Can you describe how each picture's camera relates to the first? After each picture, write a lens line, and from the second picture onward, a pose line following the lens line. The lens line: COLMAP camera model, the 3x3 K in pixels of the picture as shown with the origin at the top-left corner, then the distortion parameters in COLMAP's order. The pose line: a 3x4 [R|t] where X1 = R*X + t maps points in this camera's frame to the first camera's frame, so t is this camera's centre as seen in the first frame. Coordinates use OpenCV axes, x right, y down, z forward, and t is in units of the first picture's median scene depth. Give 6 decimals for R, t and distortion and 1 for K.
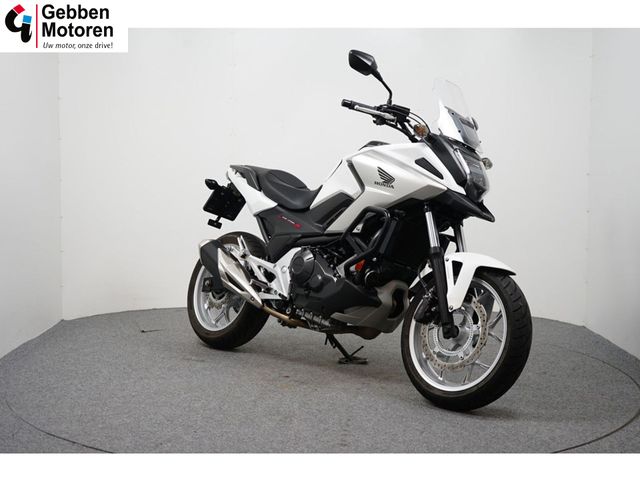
lens RADIAL K [[931.5, 0, 320.0], [0, 931.5, 240.0], [0, 0, 1]] dist [0.001712, 0.000296]
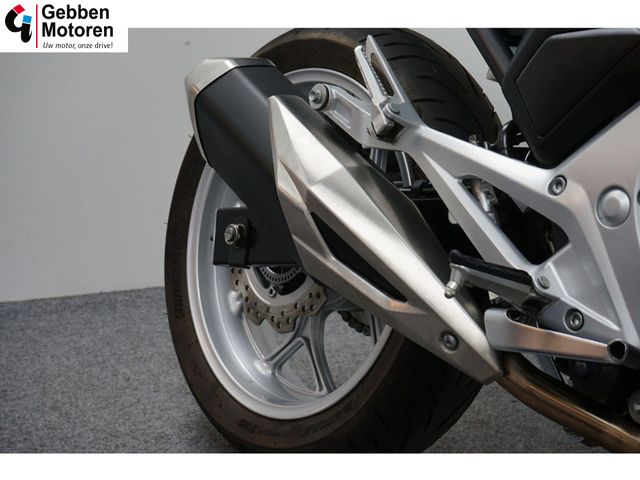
lens RADIAL K [[1306.4, 0, 320.0], [0, 1306.4, 240.0], [0, 0, 1]] dist [-0.072476, -0.054781]
pose [[0.996975, -0.045190, -0.063235, -0.081120], [0.055571, 0.983272, 0.173462, -0.011511], [0.054338, -0.176451, 0.982808, 0.704679]]
